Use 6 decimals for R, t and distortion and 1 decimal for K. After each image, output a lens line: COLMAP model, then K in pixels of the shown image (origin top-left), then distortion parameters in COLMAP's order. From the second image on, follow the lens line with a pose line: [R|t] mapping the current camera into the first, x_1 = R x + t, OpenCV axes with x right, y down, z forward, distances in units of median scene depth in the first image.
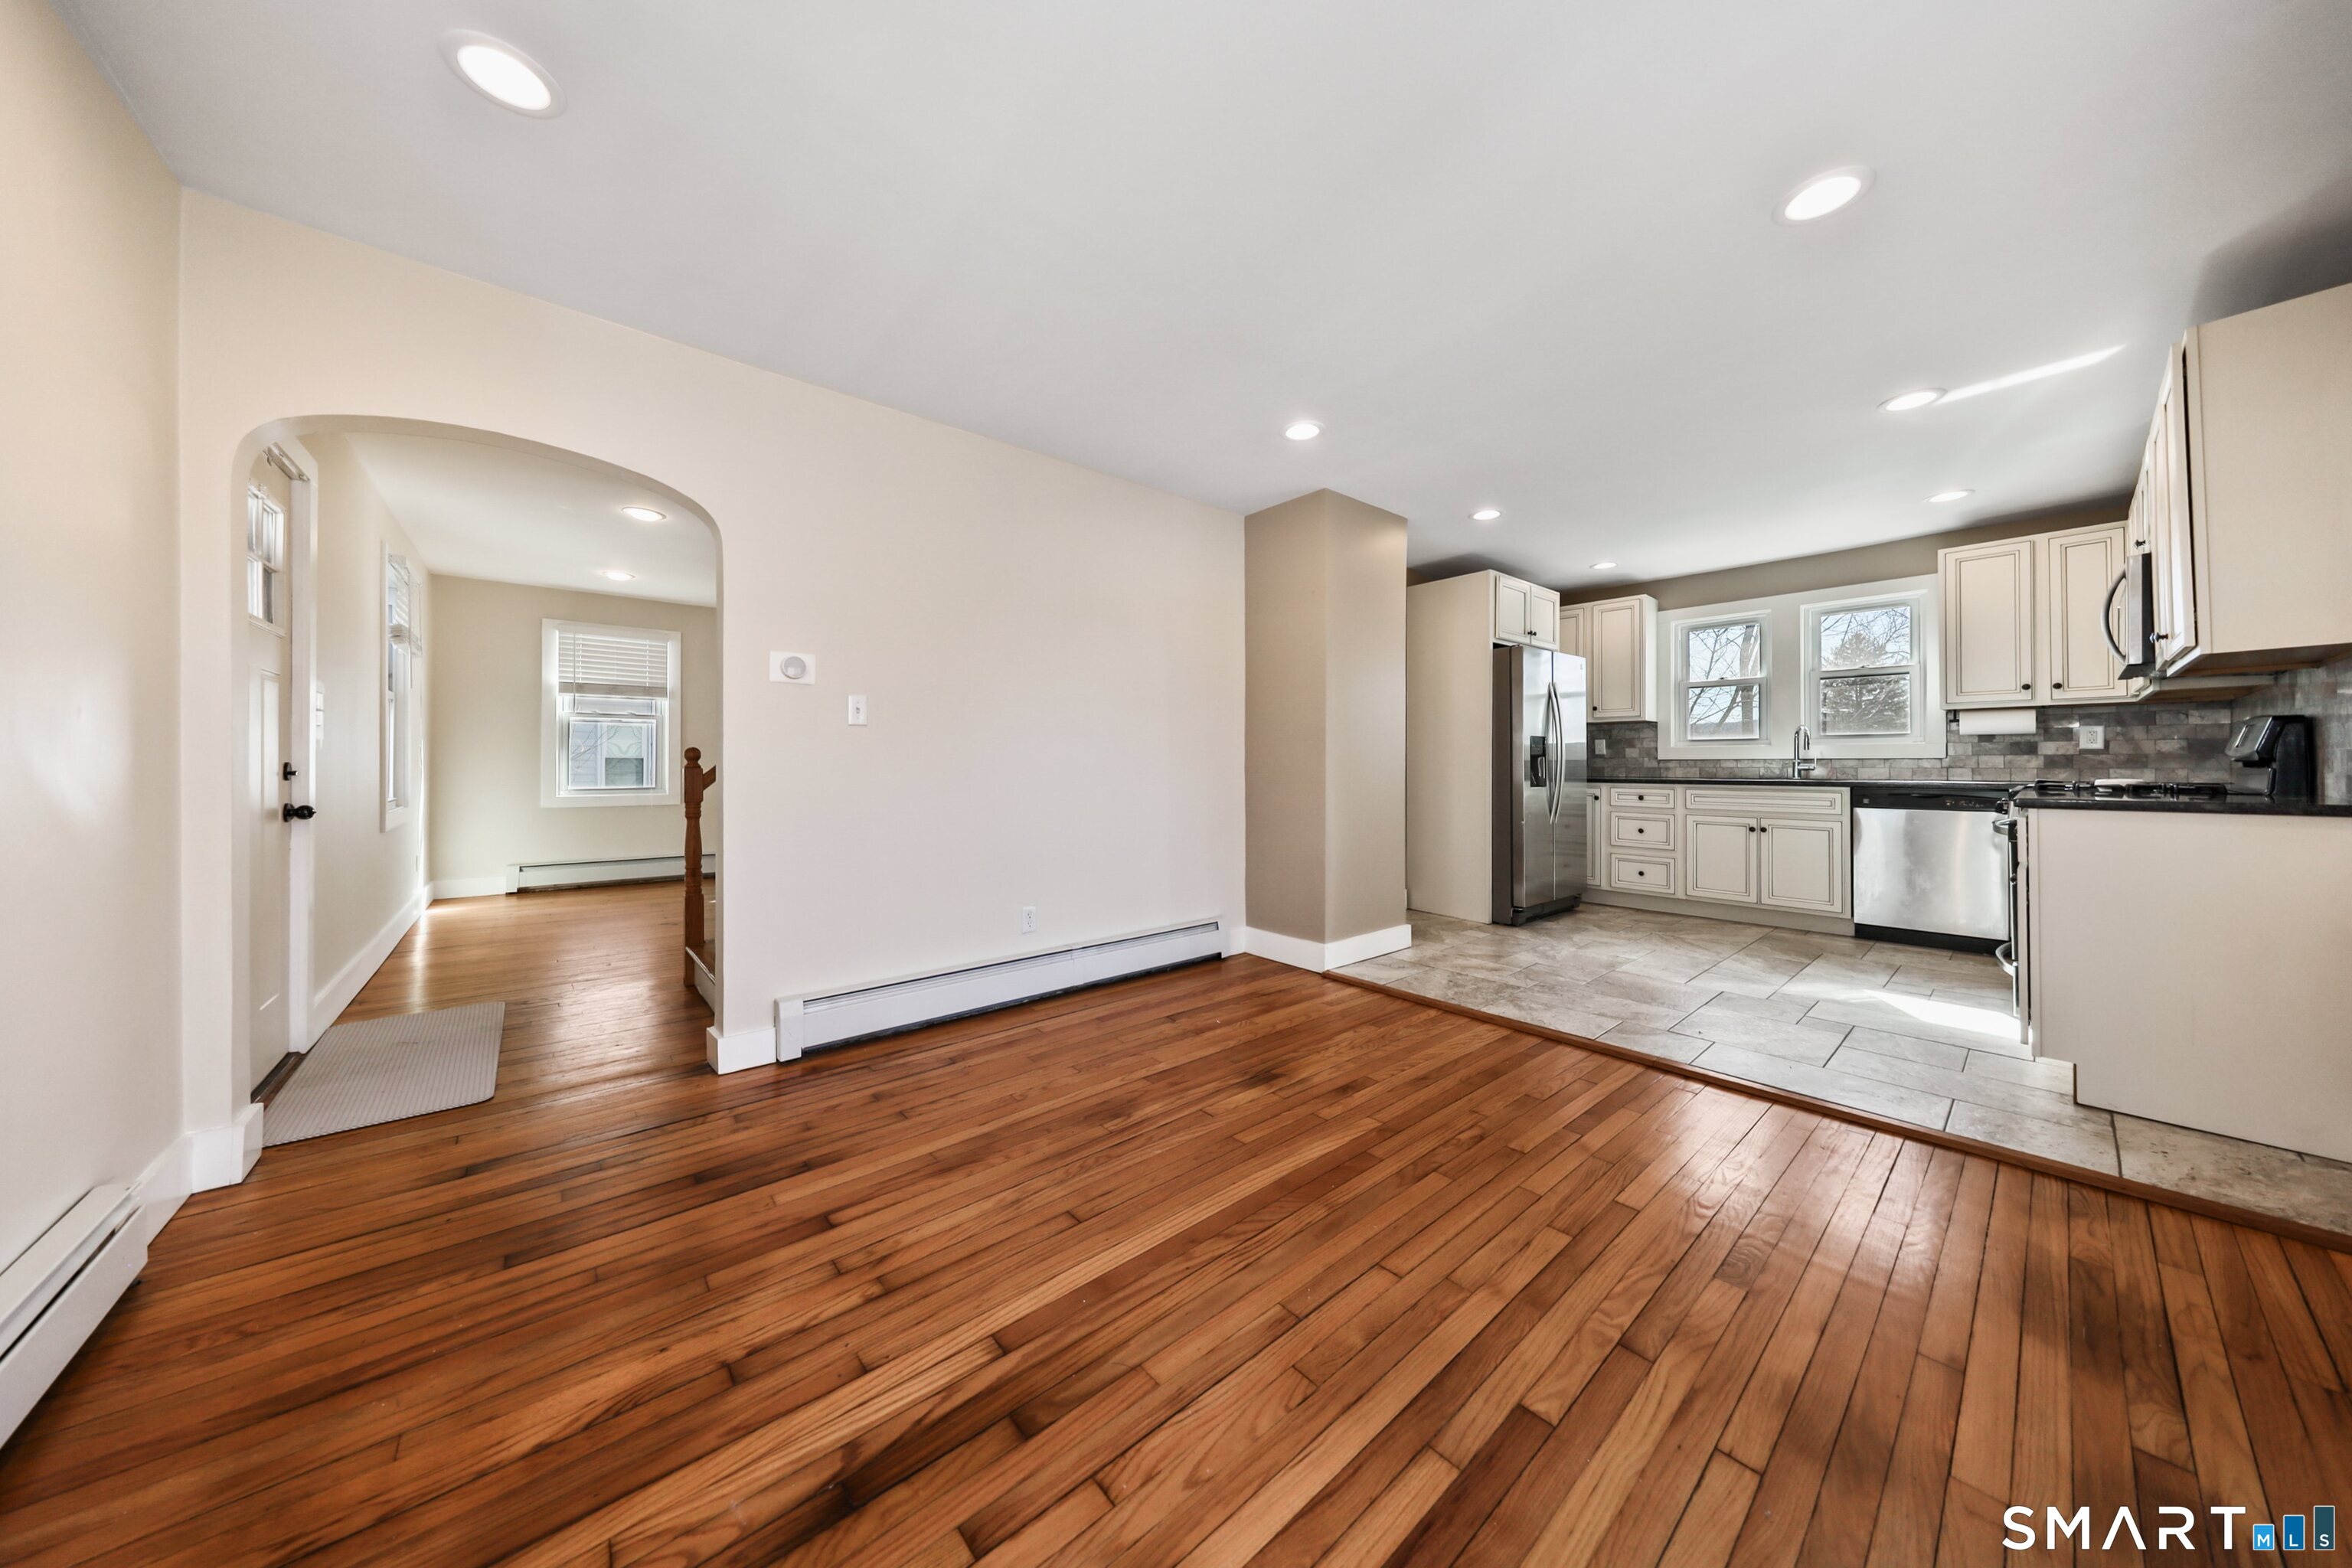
lens RADIAL K [[746.2, 0, 1172.1], [0, 746.2, 762.2], [0, 0, 1]] dist [-0.000258, 0.000003]
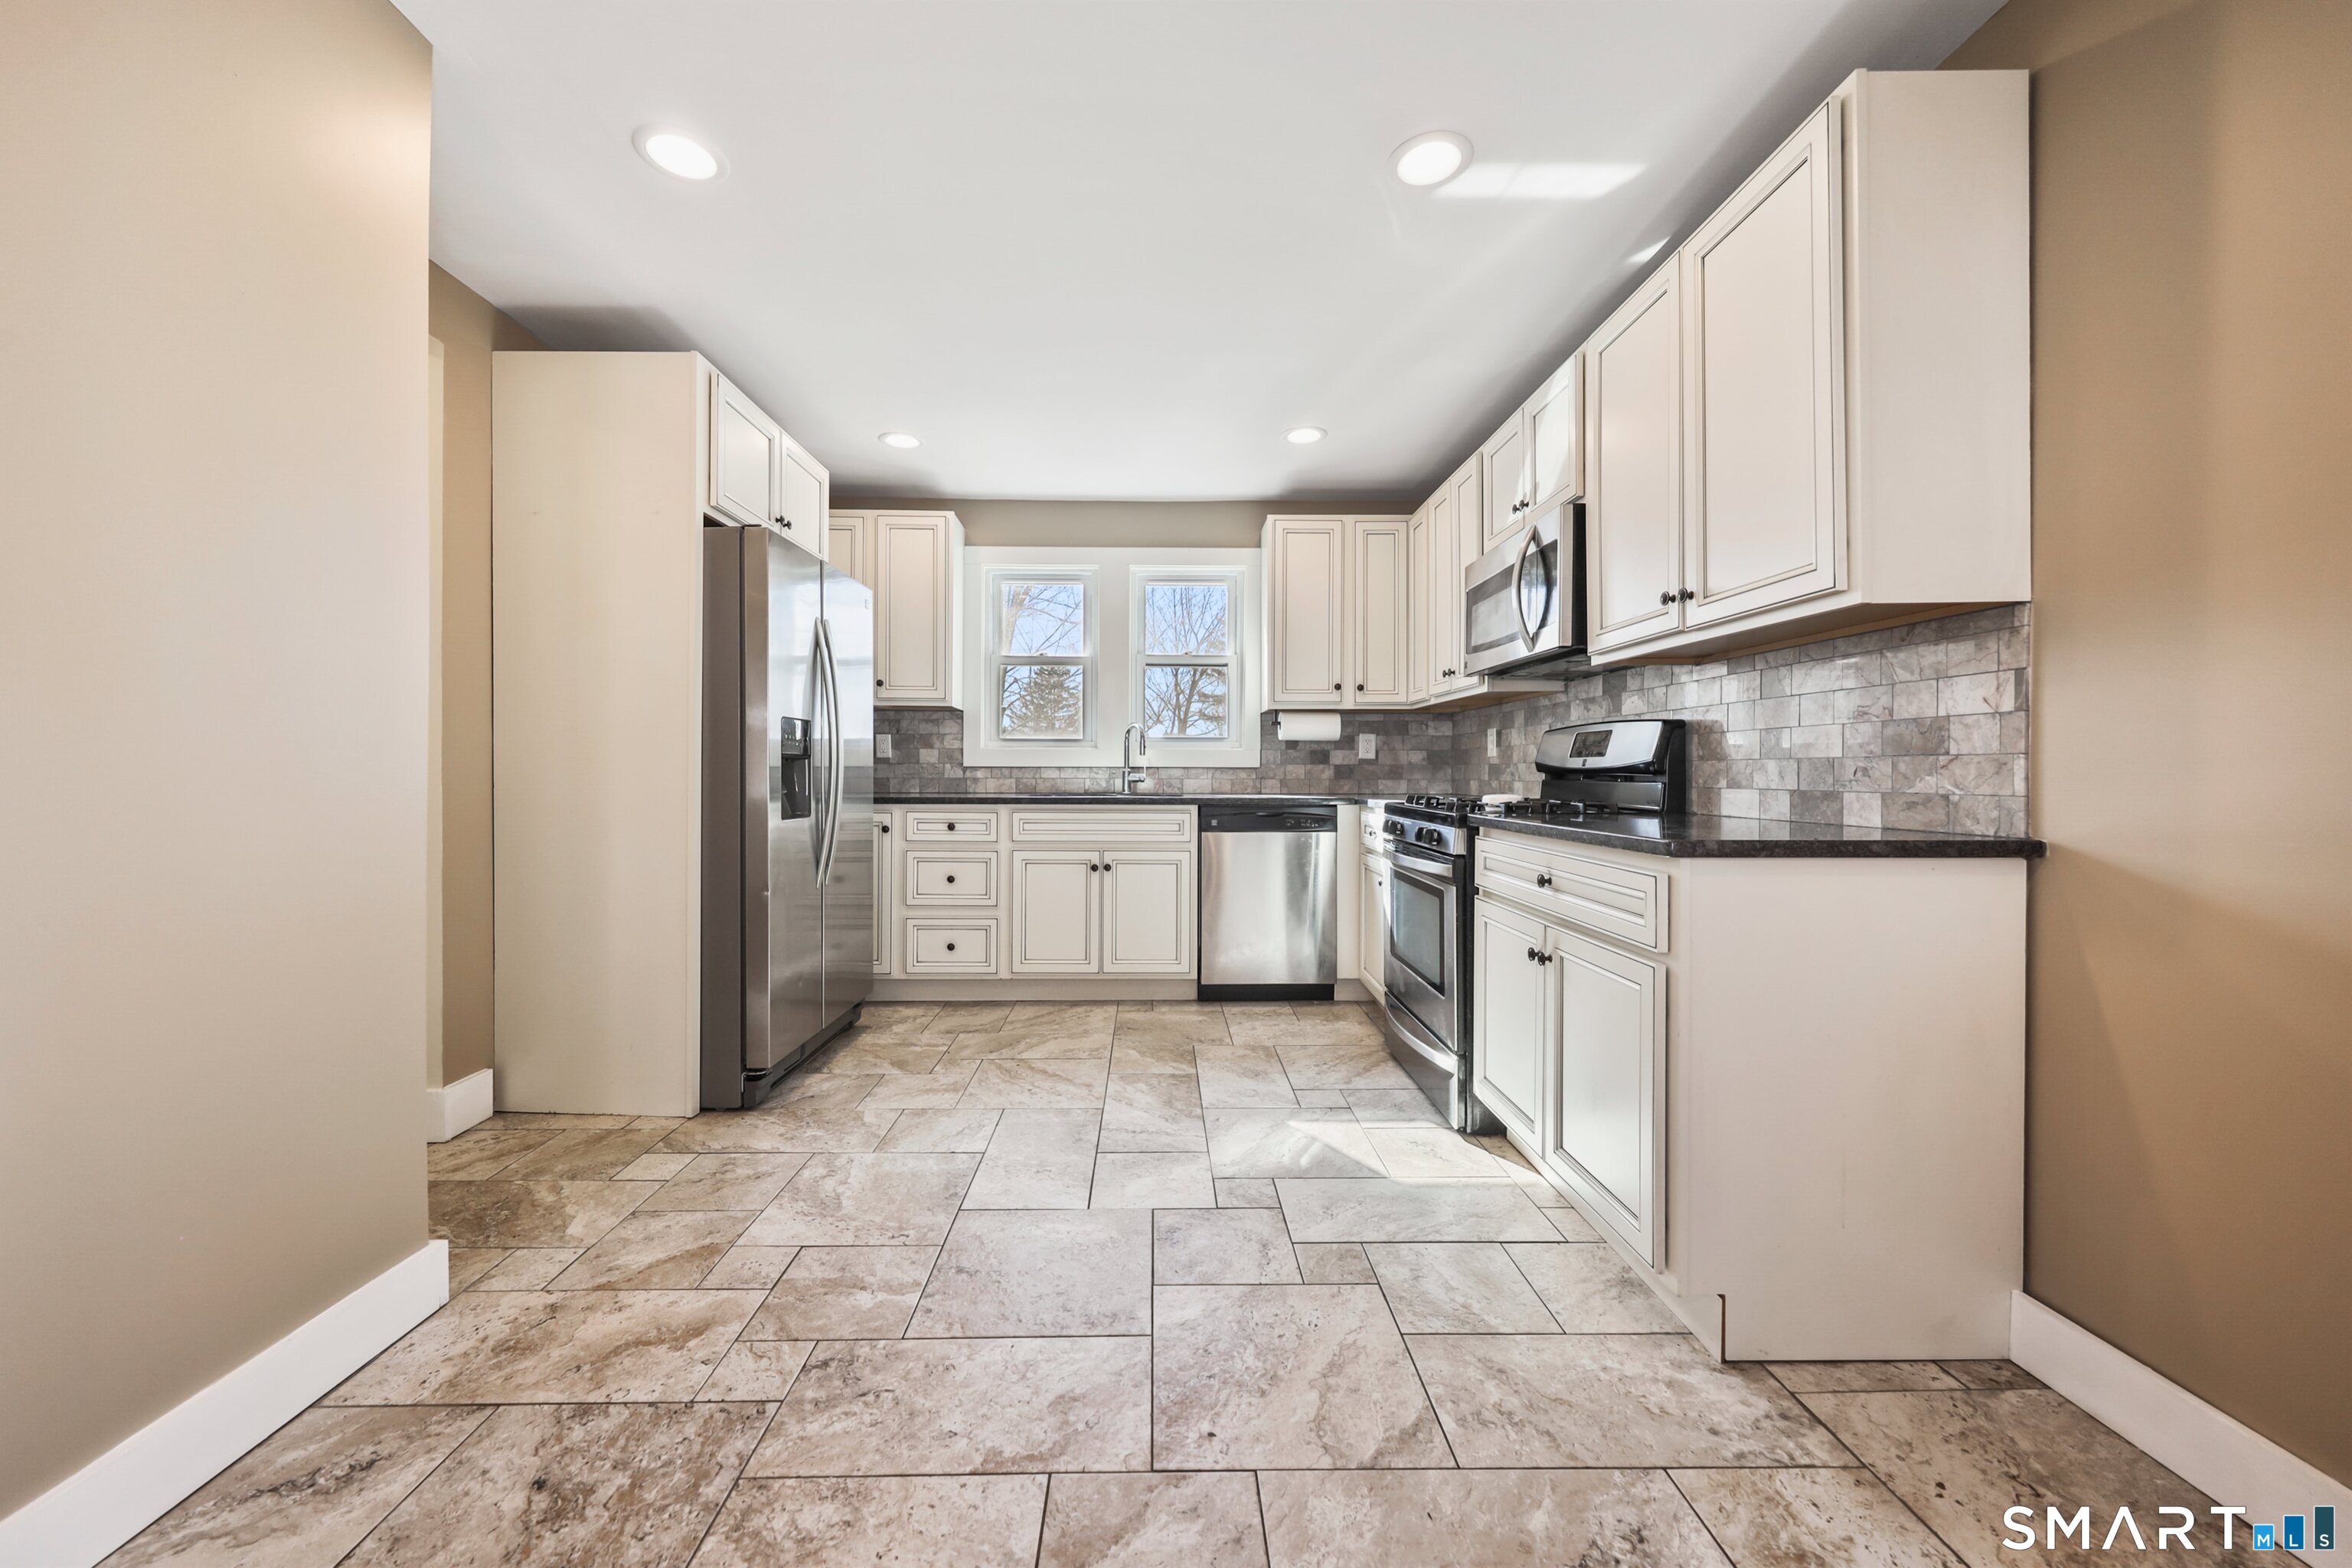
lens RADIAL K [[854.8, 0, 1163.3], [0, 854.8, 775.9], [0, 0, 1]] dist [-0.000224, -0.000022]
pose [[0.634789, -0.000029, 0.772686, 0.196771], [-0.005974, 0.999970, 0.004946, 0.000021], [-0.772662, -0.007756, 0.634770, 0.431164]]
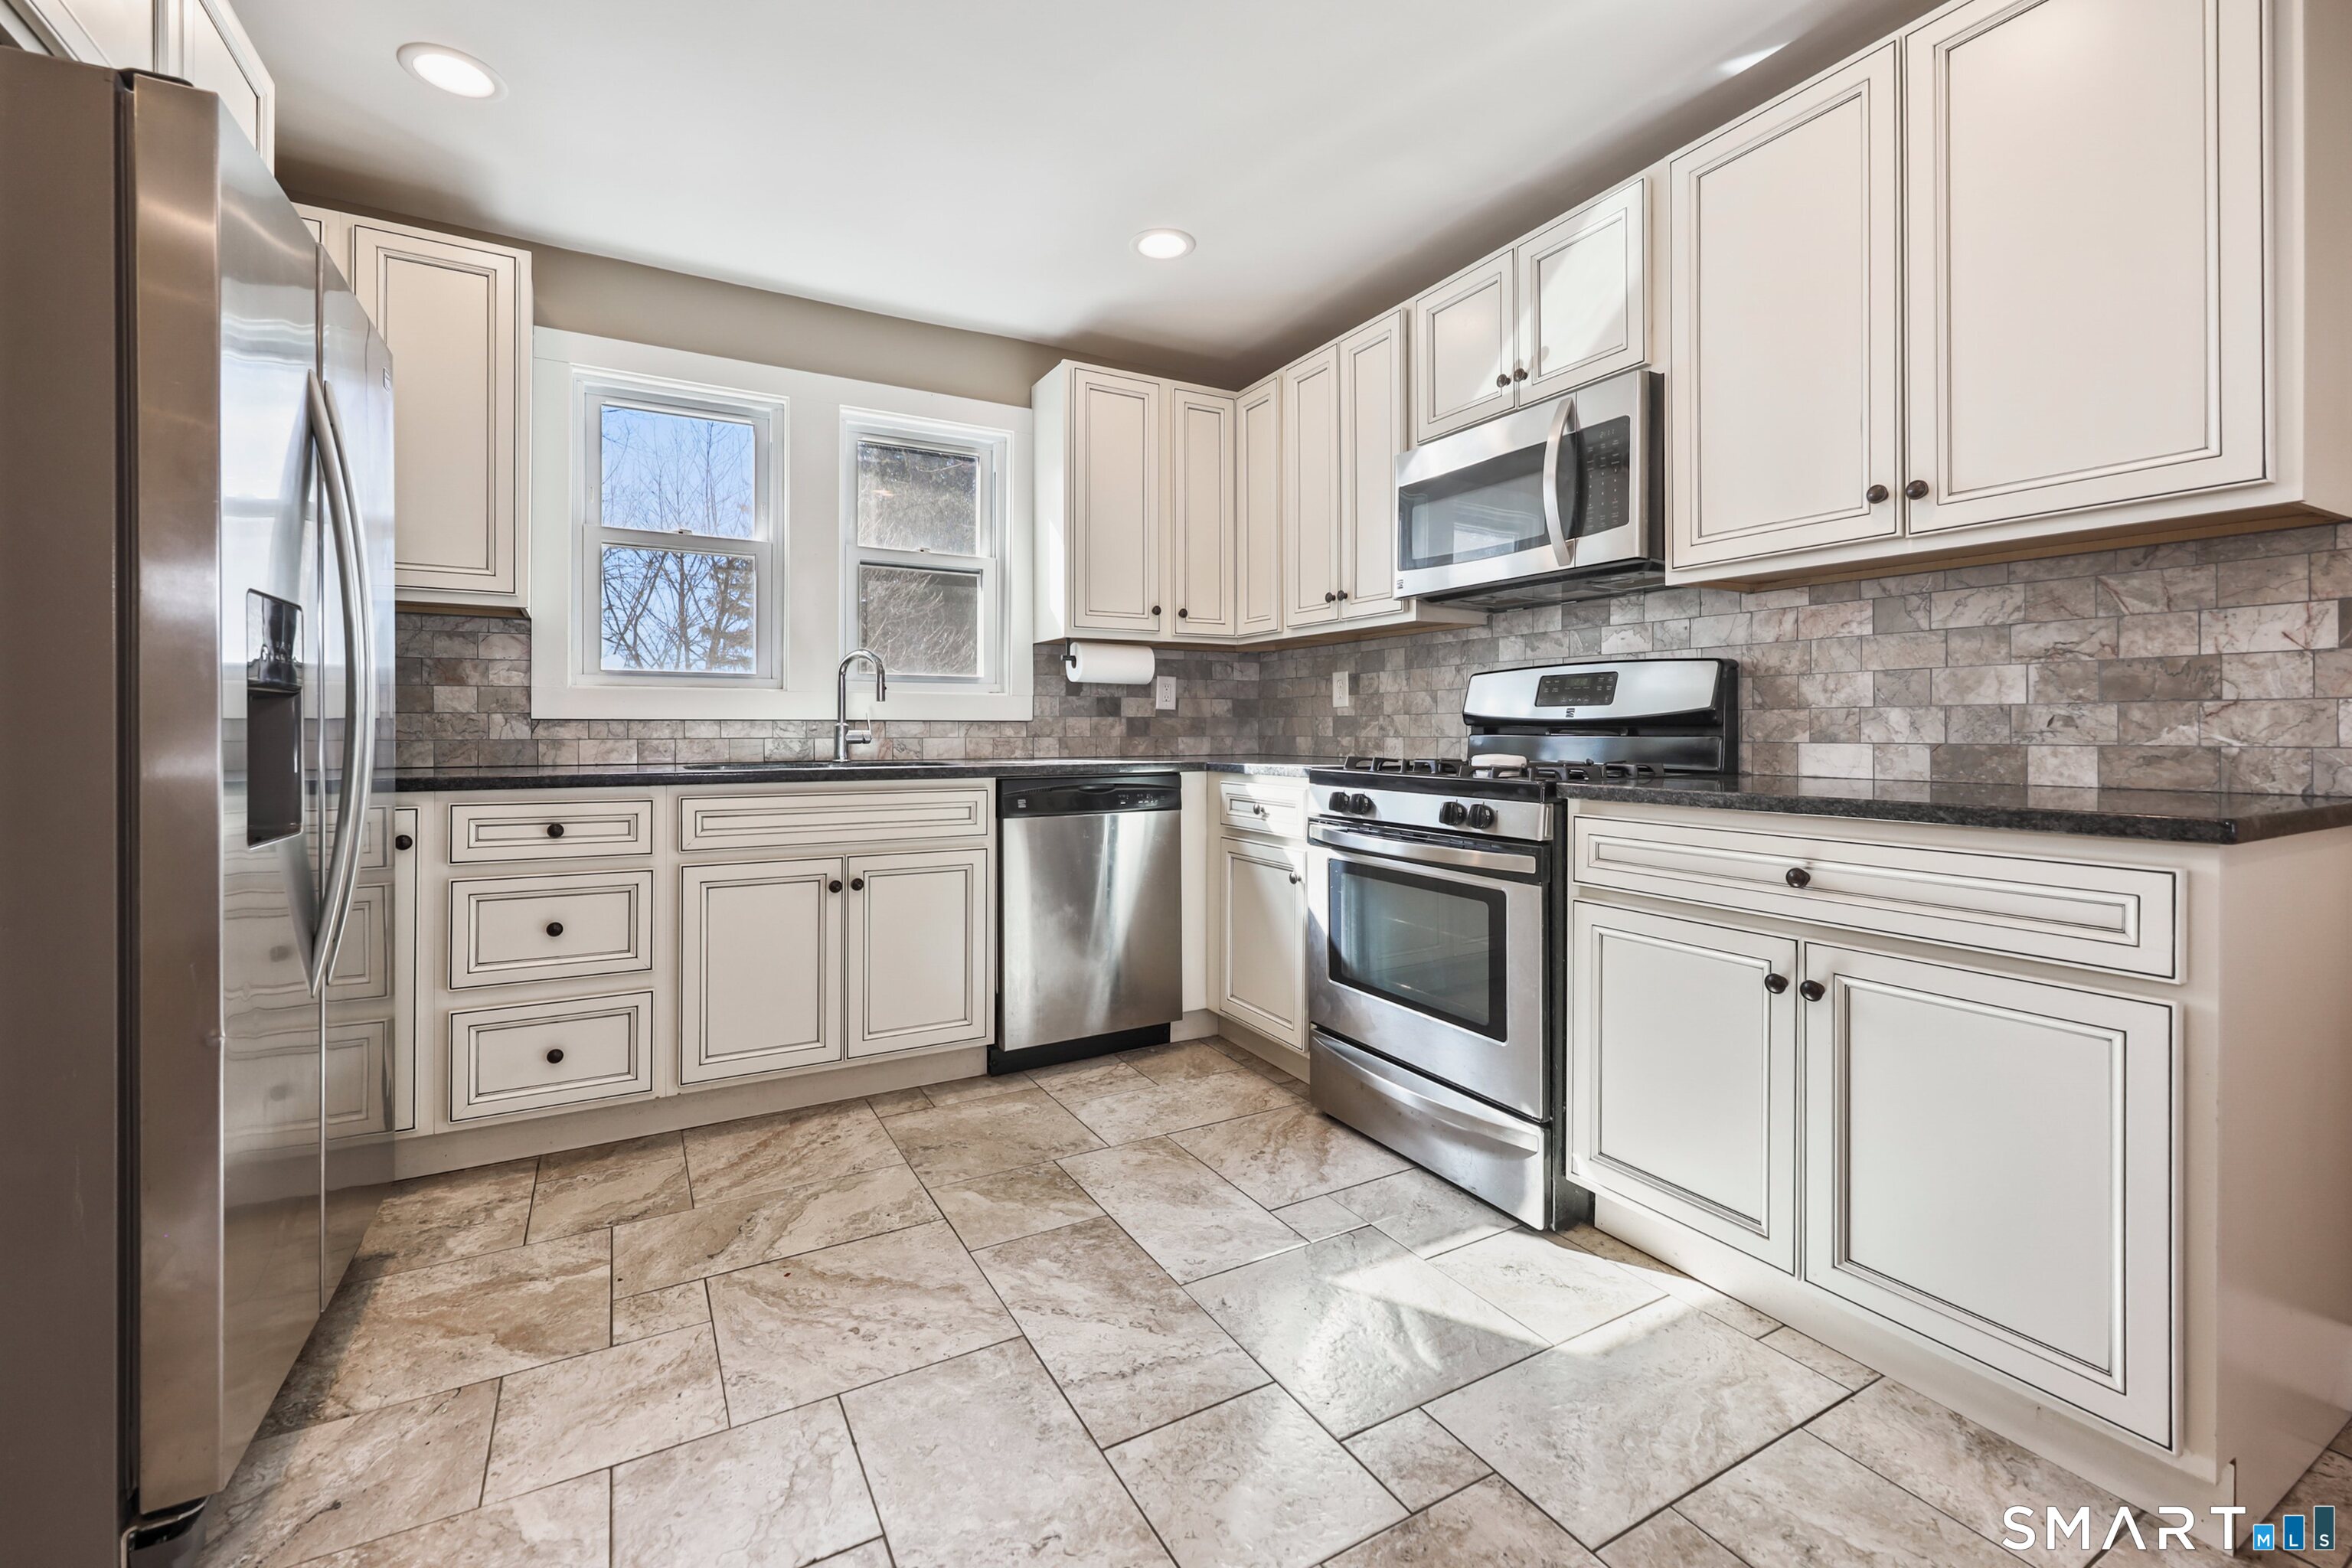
lens RADIAL K [[986.1, 0, 1169.3], [0, 986.1, 729.5], [0, 0, 1]] dist [0.001552, 0.000216]
pose [[0.193628, 0.002135, 0.981073, 0.261819], [-0.001616, 0.999997, -0.001858, 0.002549], [-0.981074, -0.001225, 0.193631, 0.685197]]
